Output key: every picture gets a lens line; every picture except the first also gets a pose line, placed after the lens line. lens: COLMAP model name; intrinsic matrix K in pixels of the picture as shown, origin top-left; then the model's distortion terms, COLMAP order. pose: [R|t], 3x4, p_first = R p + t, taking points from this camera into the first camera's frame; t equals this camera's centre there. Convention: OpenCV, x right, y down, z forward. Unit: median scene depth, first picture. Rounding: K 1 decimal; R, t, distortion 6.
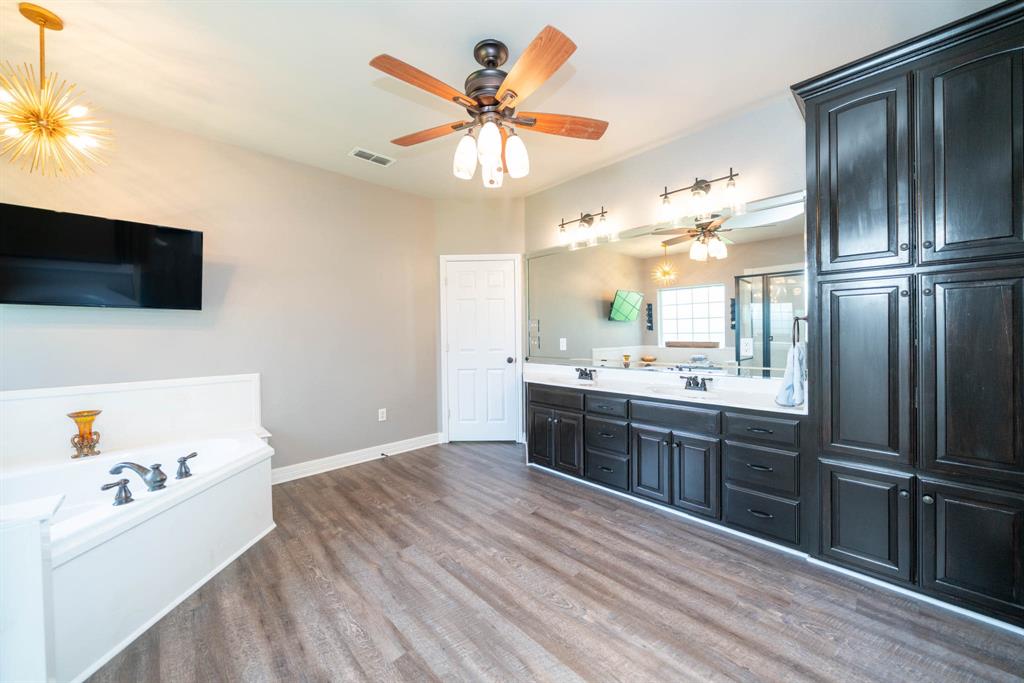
lens RADIAL K [[356.5, 0, 512.0], [0, 356.5, 341.5], [0, 0, 1]] dist [-0.007558, 0.000003]
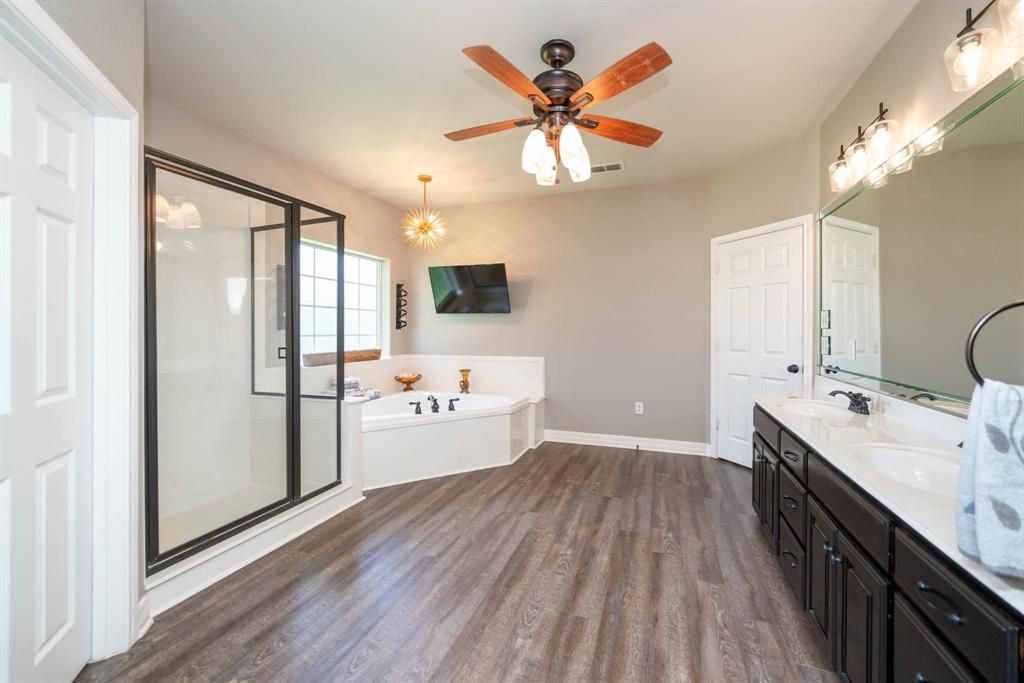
lens RADIAL K [[352.4, 0, 512.9], [0, 352.4, 335.9], [0, 0, 1]] dist [0.000416, 0.000044]
pose [[0.498958, 0.028666, -0.866152, 0.626808], [-0.025844, 0.999500, 0.018191, -0.022265], [0.866241, 0.013309, 0.499450, 0.330240]]
